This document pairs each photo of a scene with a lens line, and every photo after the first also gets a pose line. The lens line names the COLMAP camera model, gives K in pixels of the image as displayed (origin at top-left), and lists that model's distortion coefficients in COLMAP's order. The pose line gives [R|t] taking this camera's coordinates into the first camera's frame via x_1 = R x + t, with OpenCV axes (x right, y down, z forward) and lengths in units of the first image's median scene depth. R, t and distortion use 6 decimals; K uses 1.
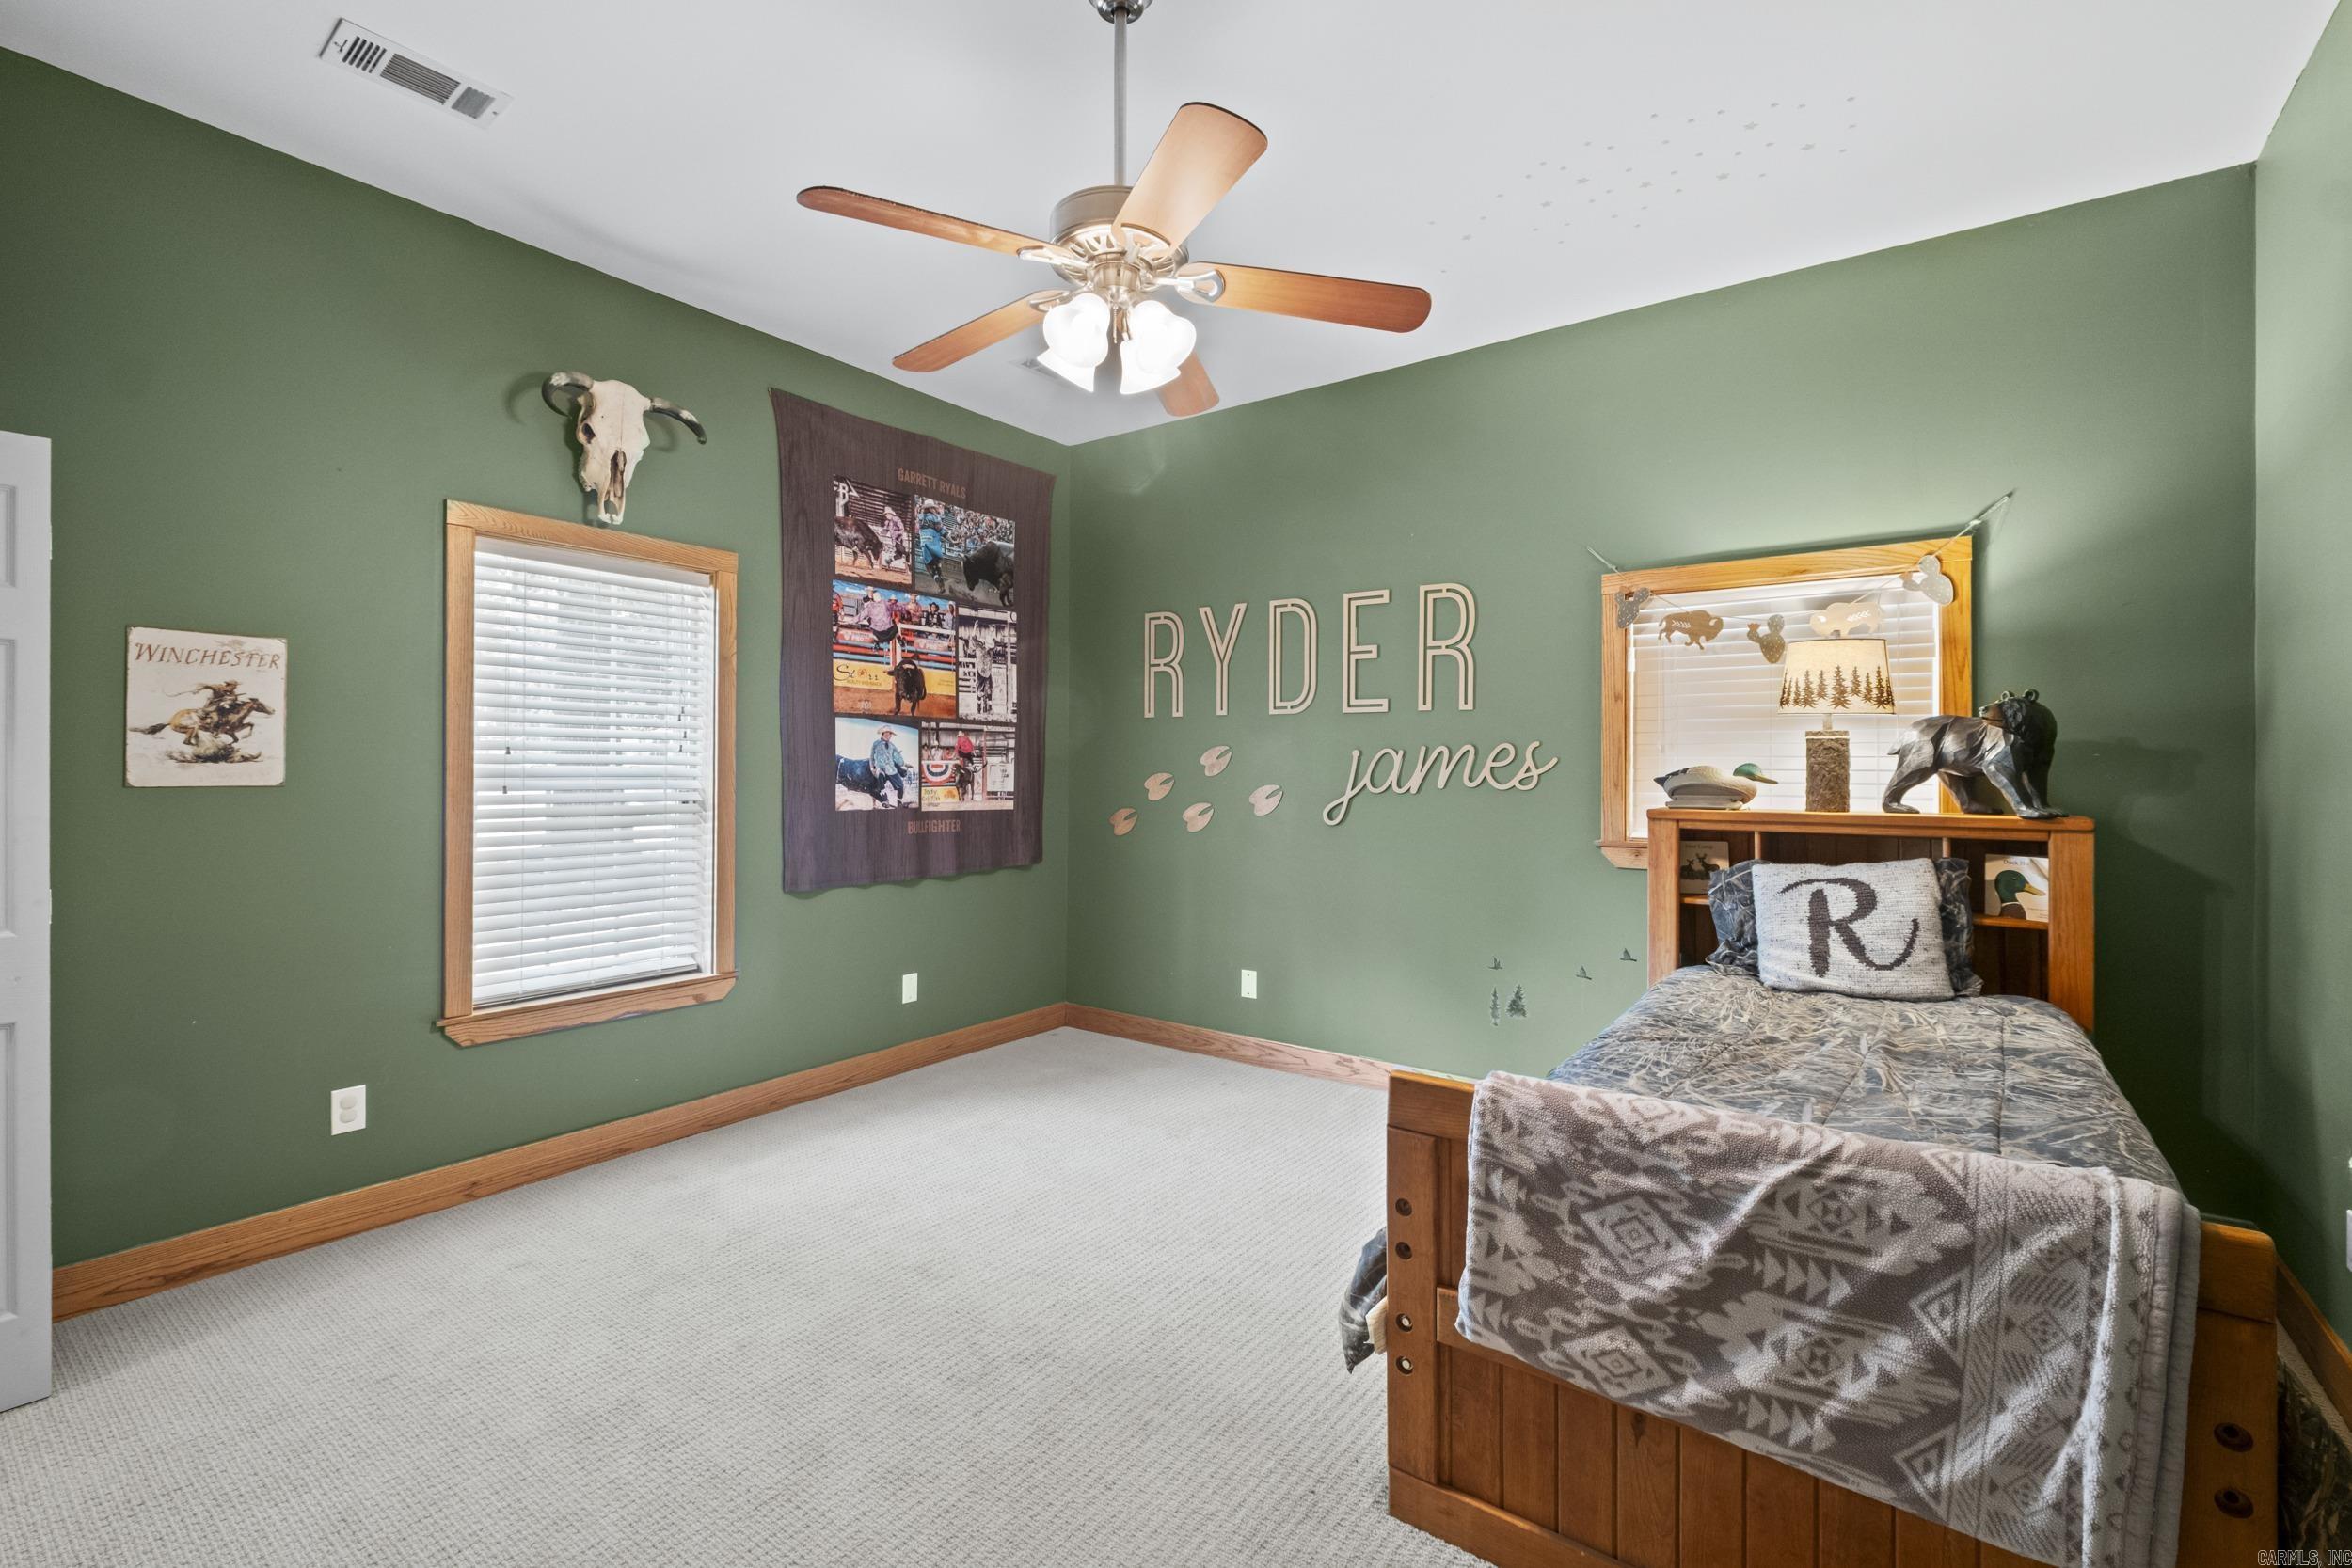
lens RADIAL K [[1022.6, 0, 1183.7], [0, 1022.6, 772.8], [0, 0, 1]] dist [-0.008159, 0.000390]
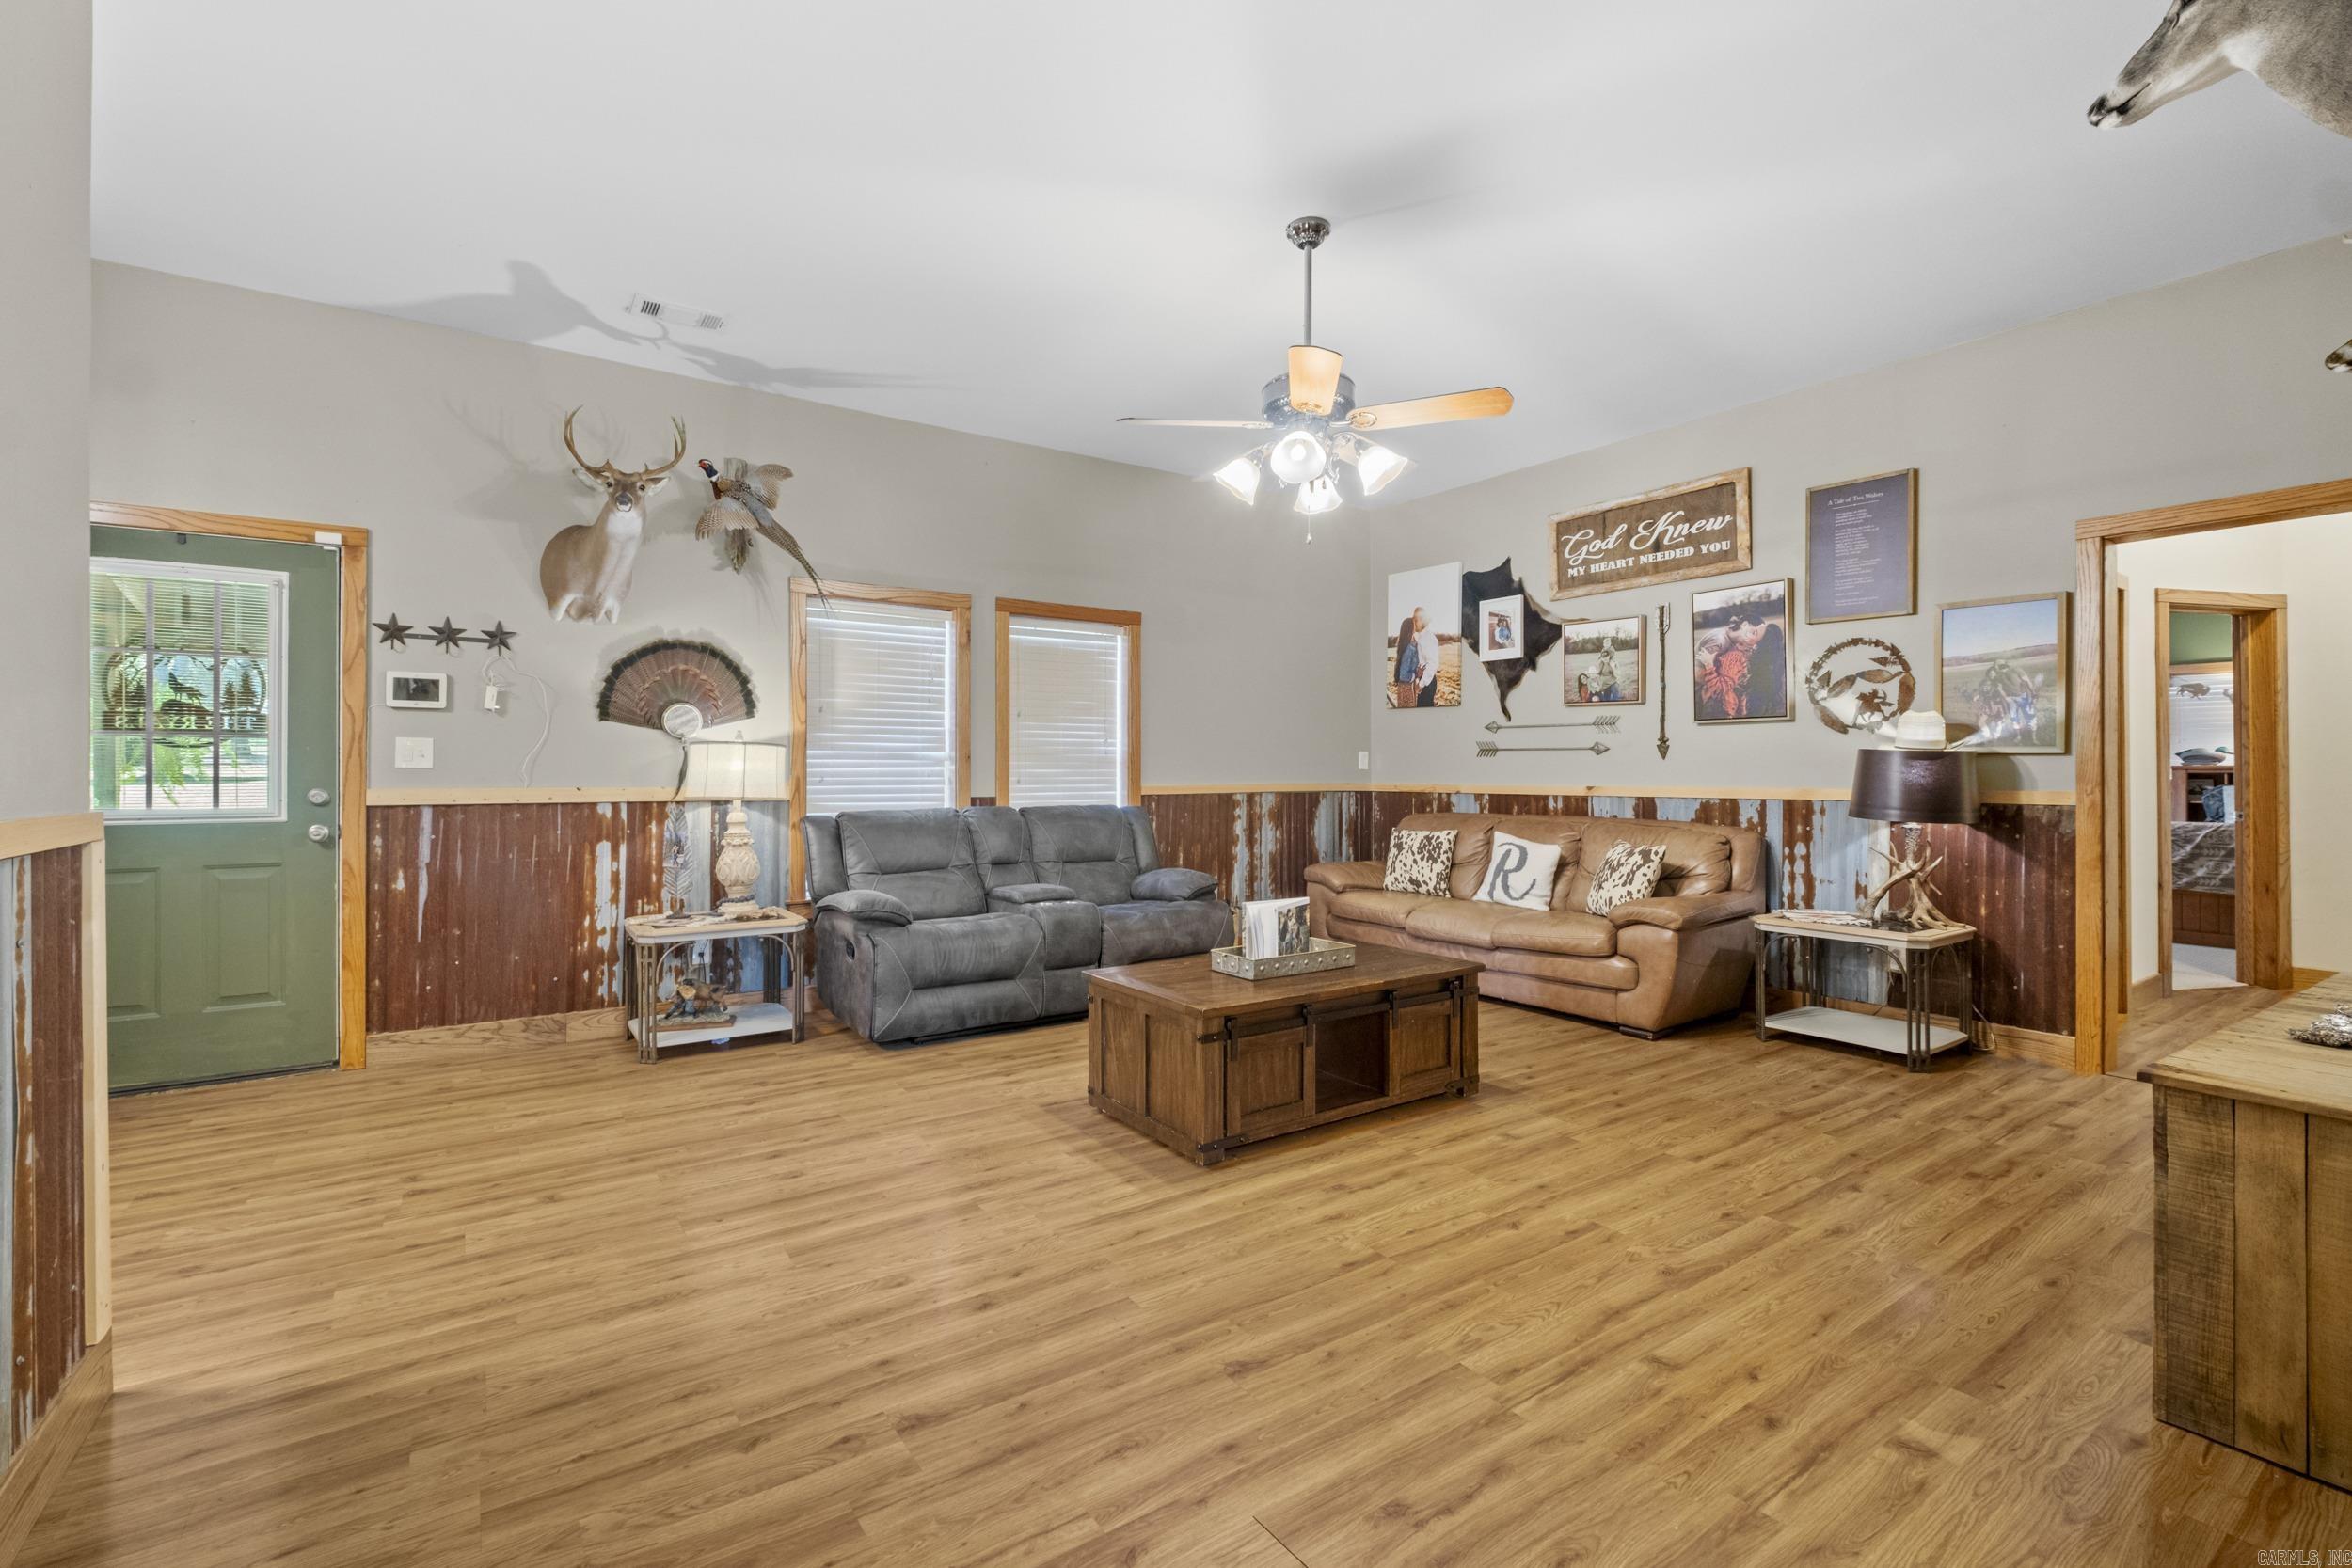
lens RADIAL K [[1022.6, 0, 1180.5], [0, 1022.6, 769.4], [0, 0, 1]] dist [-0.008159, 0.000390]
pose [[0.940180, -0.013647, -0.340405, -1.261319], [0.013206, 0.999906, -0.003613, 0.028710], [0.340423, -0.001099, 0.940272, -2.781230]]
